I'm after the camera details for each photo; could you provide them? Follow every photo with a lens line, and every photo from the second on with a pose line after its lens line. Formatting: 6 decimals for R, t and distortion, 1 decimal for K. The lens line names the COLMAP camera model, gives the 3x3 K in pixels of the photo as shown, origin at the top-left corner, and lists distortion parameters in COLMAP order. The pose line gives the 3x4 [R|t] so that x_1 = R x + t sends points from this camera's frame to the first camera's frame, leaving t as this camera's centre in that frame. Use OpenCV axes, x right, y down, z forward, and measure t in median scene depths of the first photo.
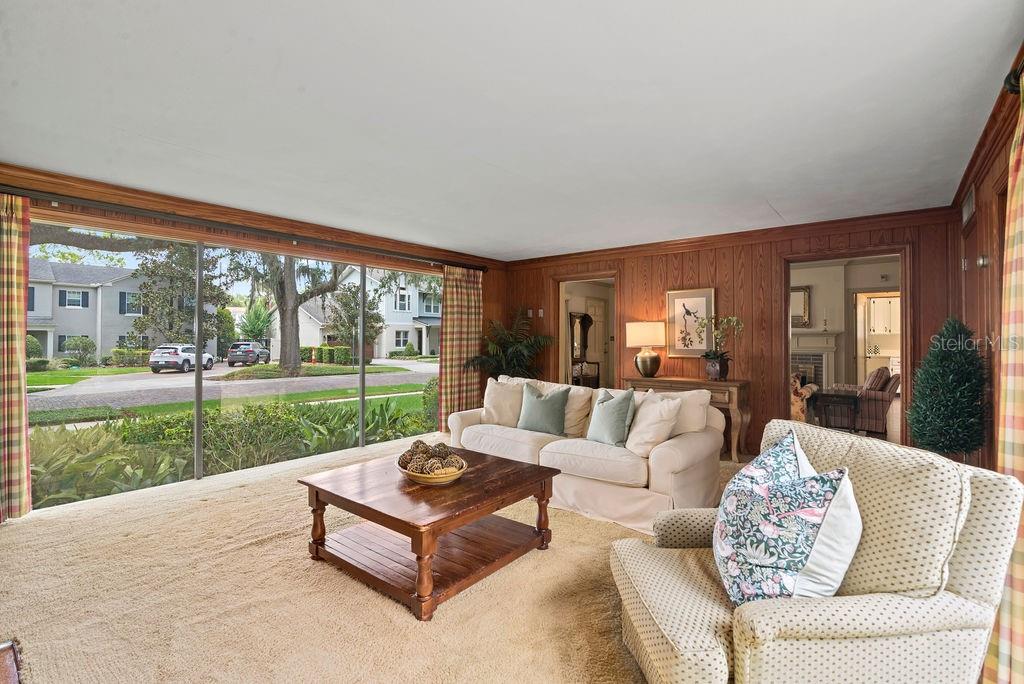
lens RADIAL K [[471.3, 0, 512.0], [0, 471.3, 342.0], [0, 0, 1]] dist [-0.023687, -0.000023]
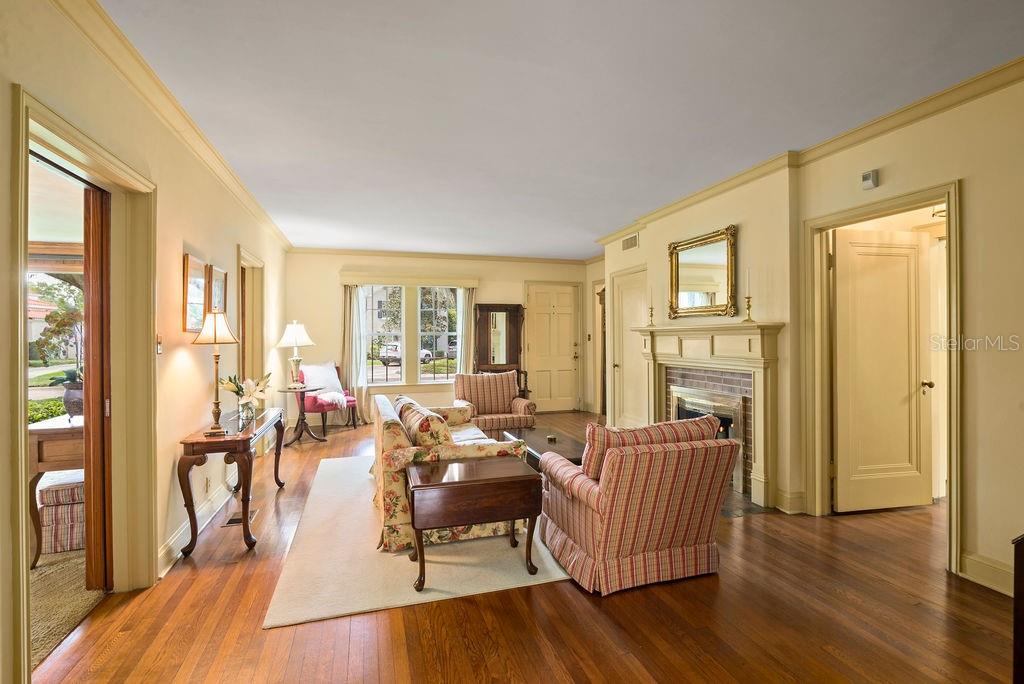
lens RADIAL K [[471.3, 0, 512.0], [0, 471.3, 342.0], [0, 0, 1]] dist [-0.023687, -0.000023]
pose [[0.828703, 0.002083, -0.559684, 0.650918], [0.001539, 0.999981, 0.006002, -0.006581], [0.559686, -0.005835, 0.828684, 0.440582]]
